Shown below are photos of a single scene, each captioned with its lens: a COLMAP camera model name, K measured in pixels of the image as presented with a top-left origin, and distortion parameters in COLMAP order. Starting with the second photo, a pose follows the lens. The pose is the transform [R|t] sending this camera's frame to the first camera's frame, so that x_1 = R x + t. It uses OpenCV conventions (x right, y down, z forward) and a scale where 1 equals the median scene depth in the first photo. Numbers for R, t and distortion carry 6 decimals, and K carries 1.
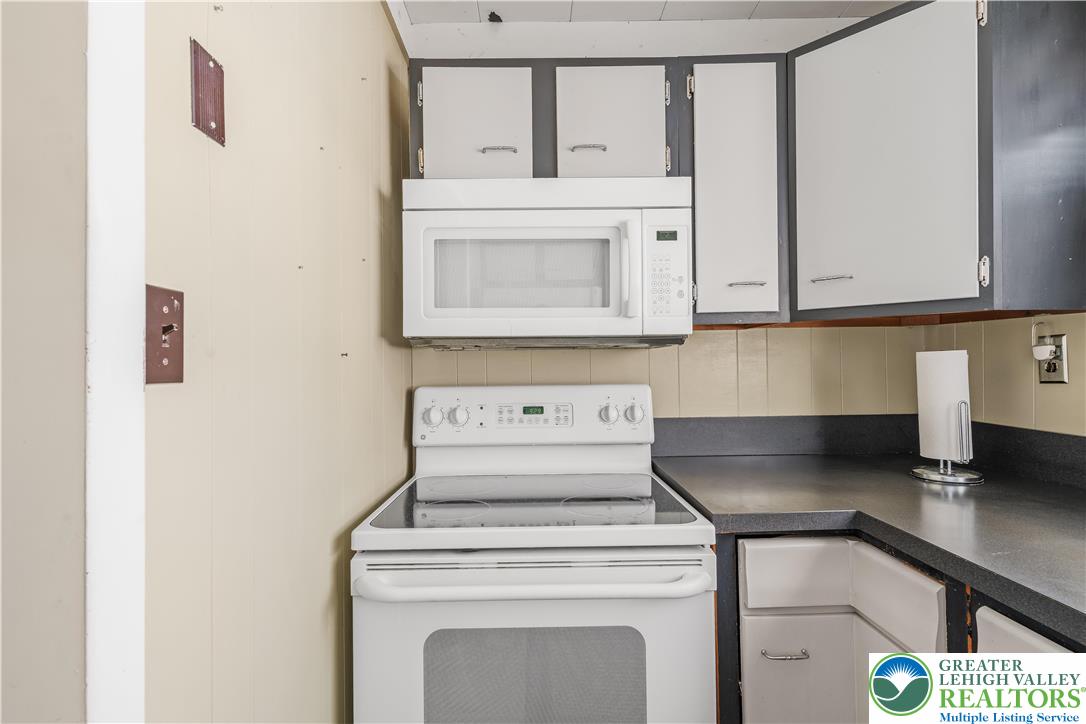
lens RADIAL K [[526.6, 0, 543.0], [0, 526.6, 362.0], [0, 0, 1]] dist [0.000124, 0.000364]
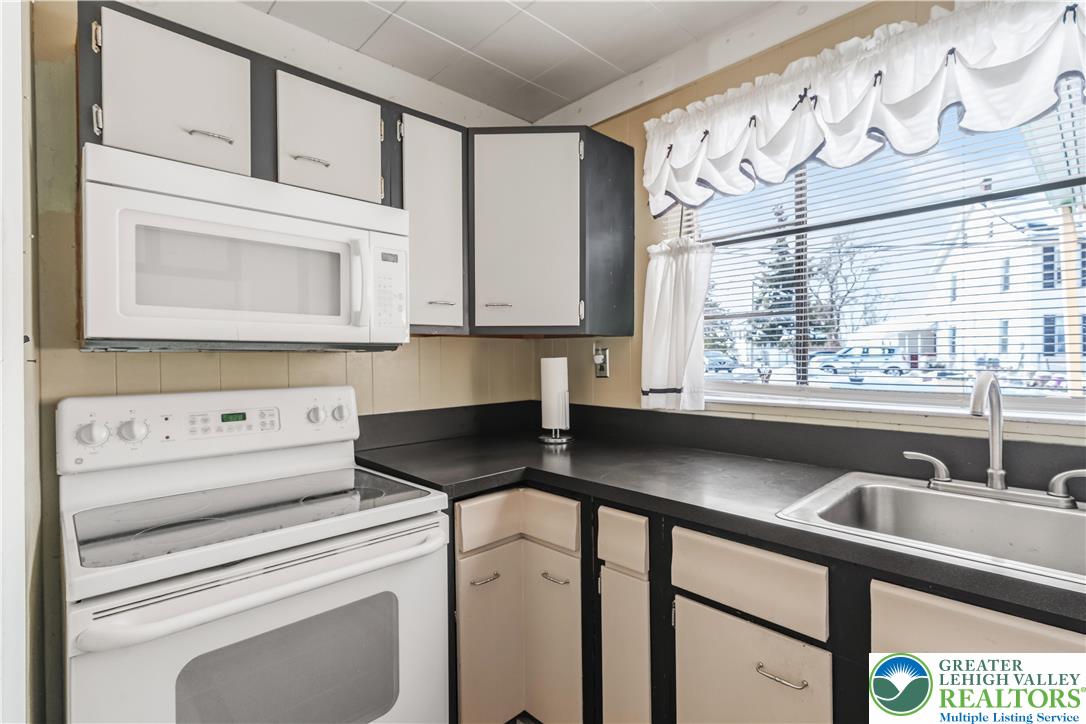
lens RADIAL K [[544.9, 0, 543.0], [0, 544.9, 362.0], [0, 0, 1]] dist [0.000095, -0.000104]
pose [[0.707473, -0.001447, 0.706739, -0.370729], [-0.004922, 0.999964, 0.006974, -0.019183], [-0.706724, -0.008412, 0.707440, -0.092068]]
